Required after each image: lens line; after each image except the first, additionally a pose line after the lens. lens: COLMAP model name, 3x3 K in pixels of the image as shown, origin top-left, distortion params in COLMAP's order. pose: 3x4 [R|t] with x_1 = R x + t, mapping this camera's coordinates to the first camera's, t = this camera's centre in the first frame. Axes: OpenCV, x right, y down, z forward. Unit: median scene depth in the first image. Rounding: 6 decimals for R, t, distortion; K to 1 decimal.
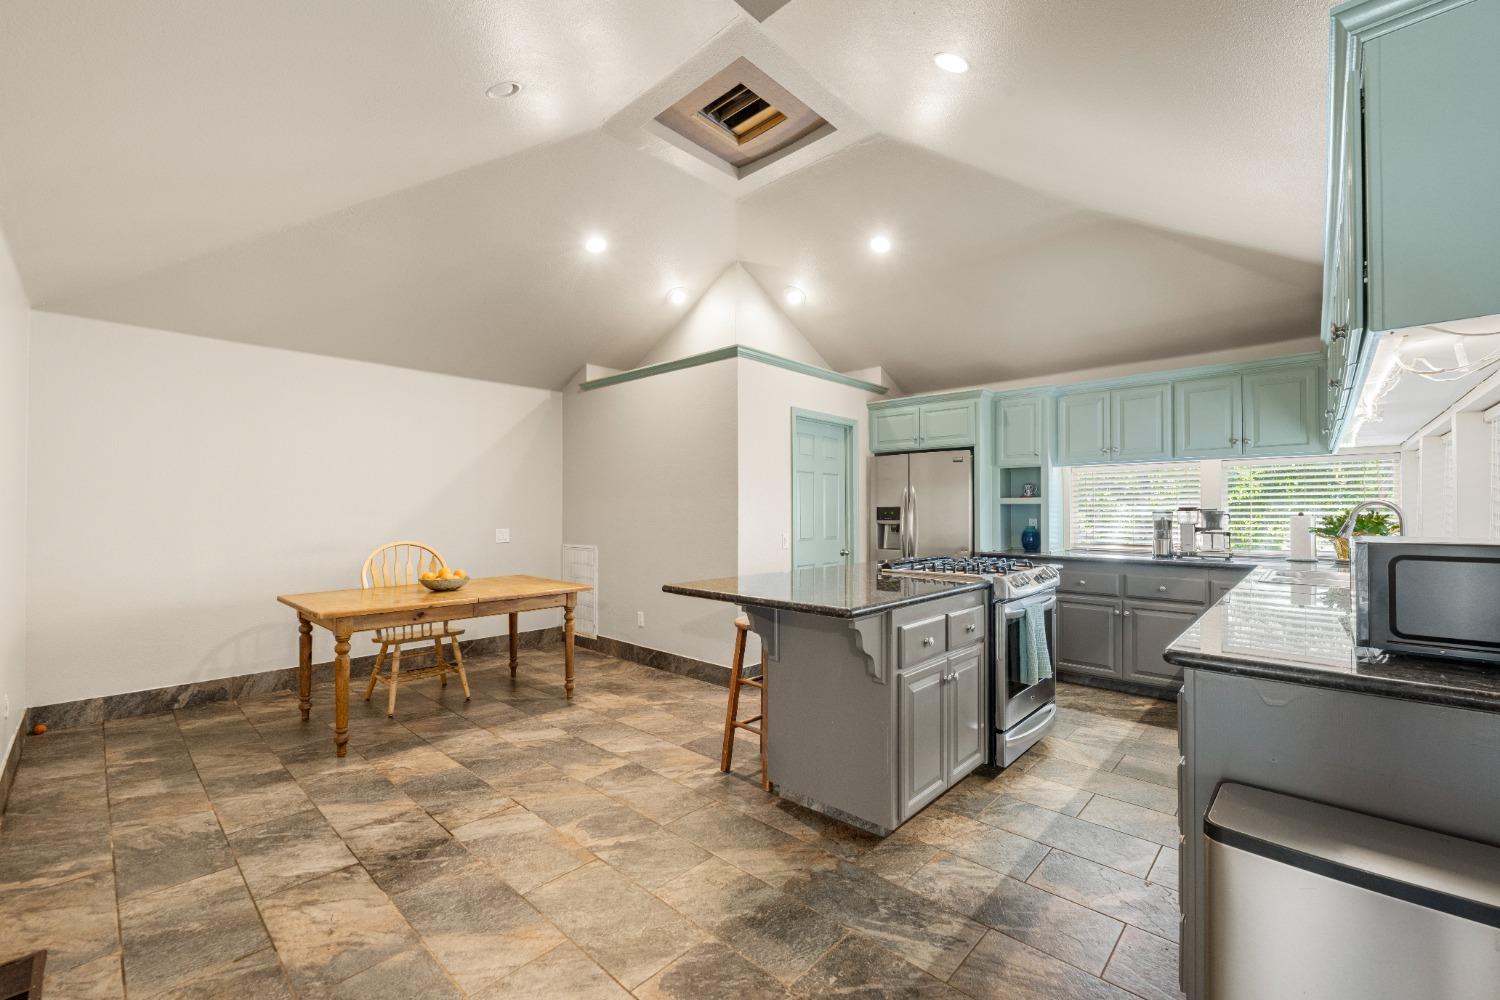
lens RADIAL K [[604.5, 0, 751.2], [0, 604.5, 508.2], [0, 0, 1]] dist [-0.001001, 0.000827]
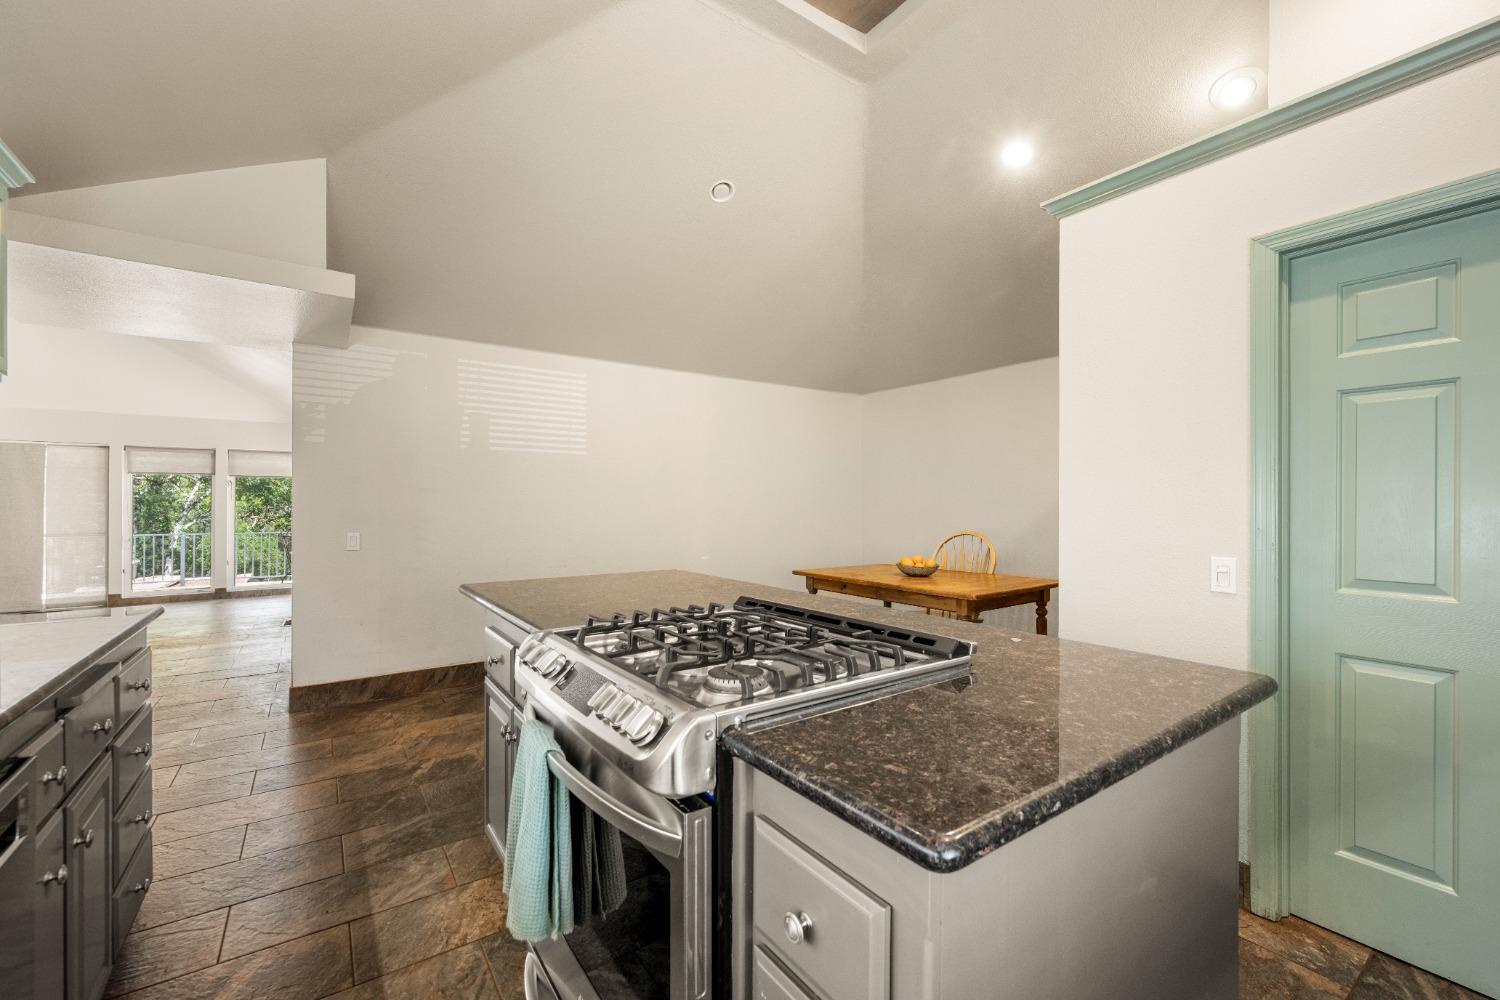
lens RADIAL K [[604.5, 0, 755.6], [0, 604.5, 505.9], [0, 0, 1]] dist [-0.001001, 0.000827]
pose [[-0.189222, -0.005231, -0.981920, 0.576444], [0.013775, 0.999873, -0.007981, 0.010853], [0.981838, -0.015036, -0.189126, 0.837295]]
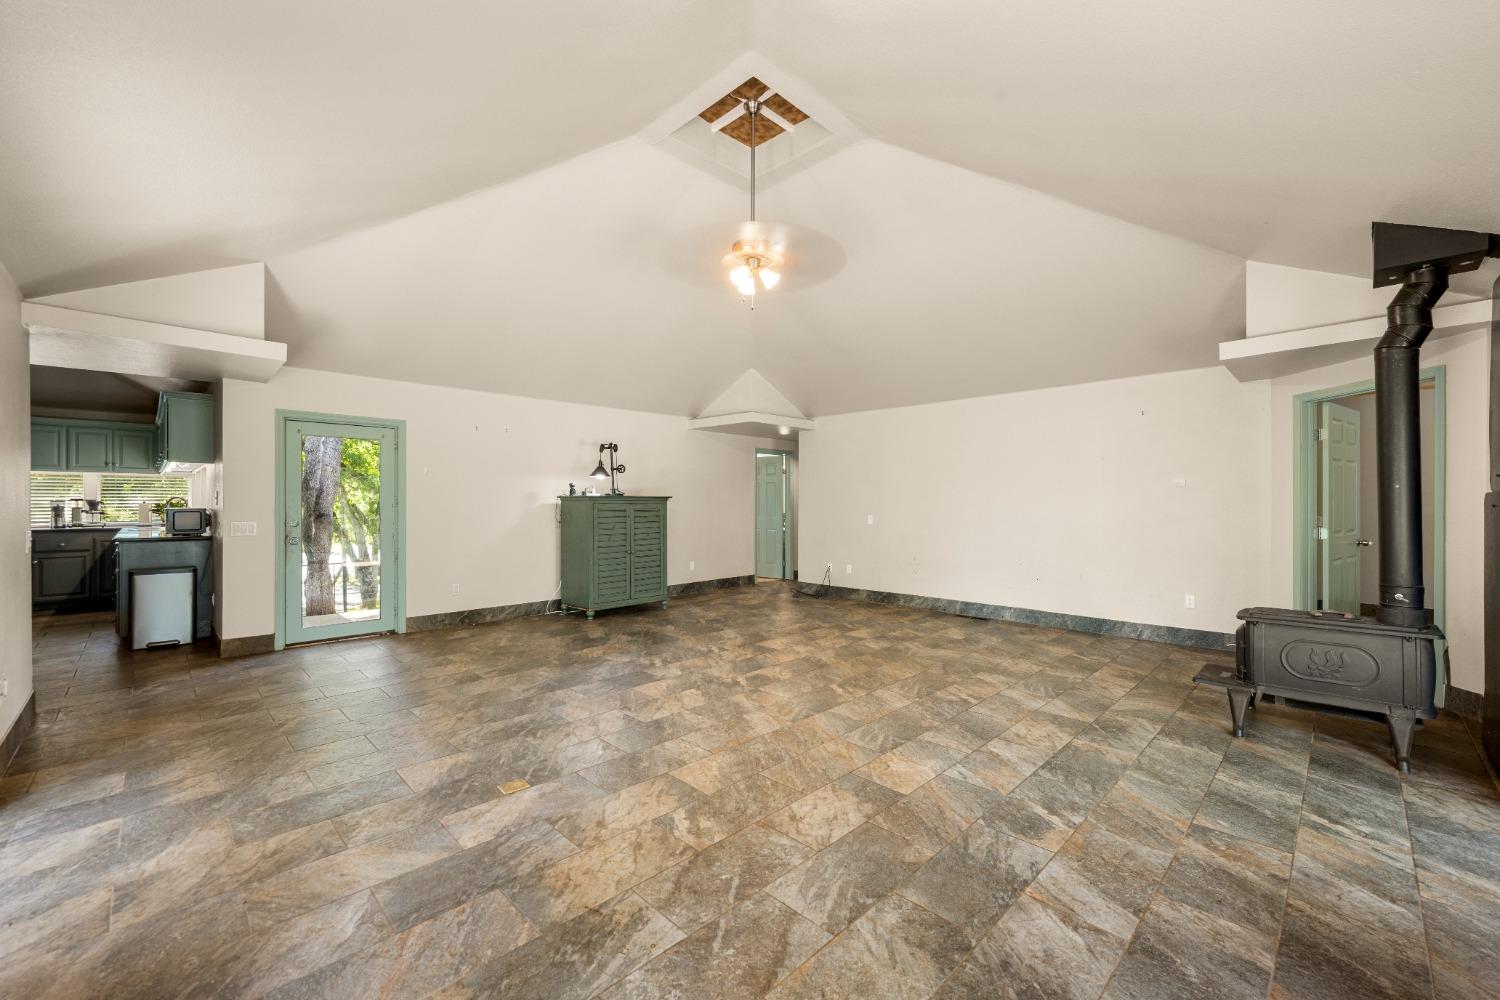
lens RADIAL K [[604.5, 0, 744.0], [0, 604.5, 495.6], [0, 0, 1]] dist [-0.001001, 0.000827]
pose [[0.043660, 0.003022, 0.999042, -0.940179], [-0.012532, 0.999918, -0.002477, -0.030526], [-0.998968, -0.012412, 0.043694, -1.006019]]
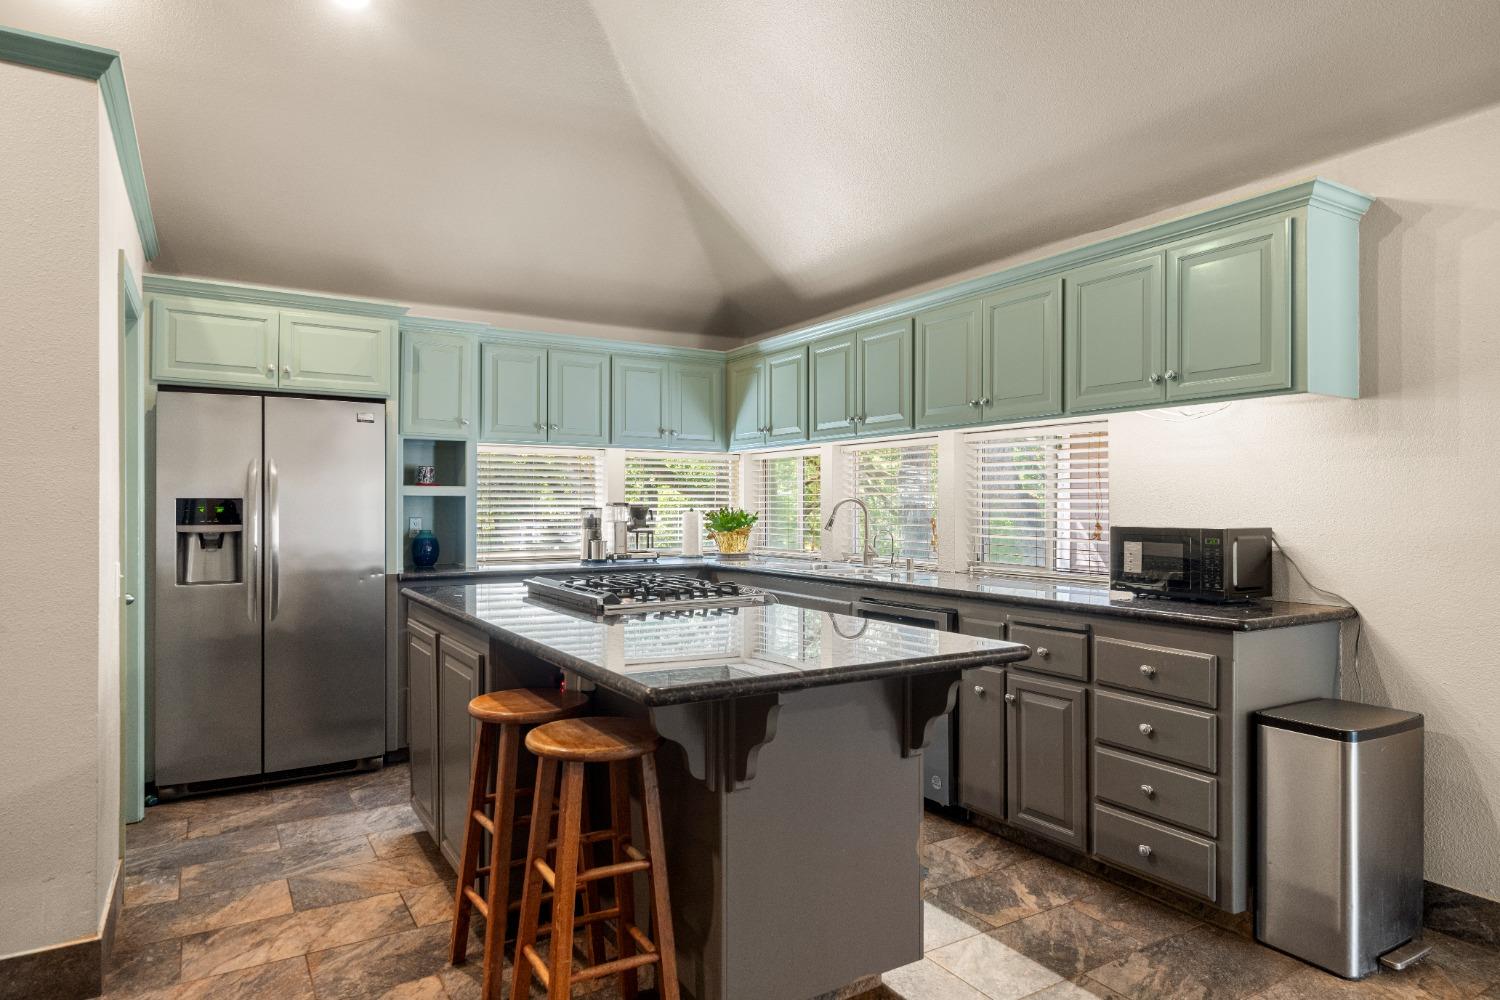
lens RADIAL K [[874.6, 0, 750.6], [0, 874.6, 505.4], [0, 0, 1]] dist [0.003999, 0.000165]
pose [[0.282835, 0.000391, 0.959168, -0.423036], [-0.009114, 0.999956, 0.002279, -0.002027], [-0.959125, -0.009387, 0.282826, 0.469147]]
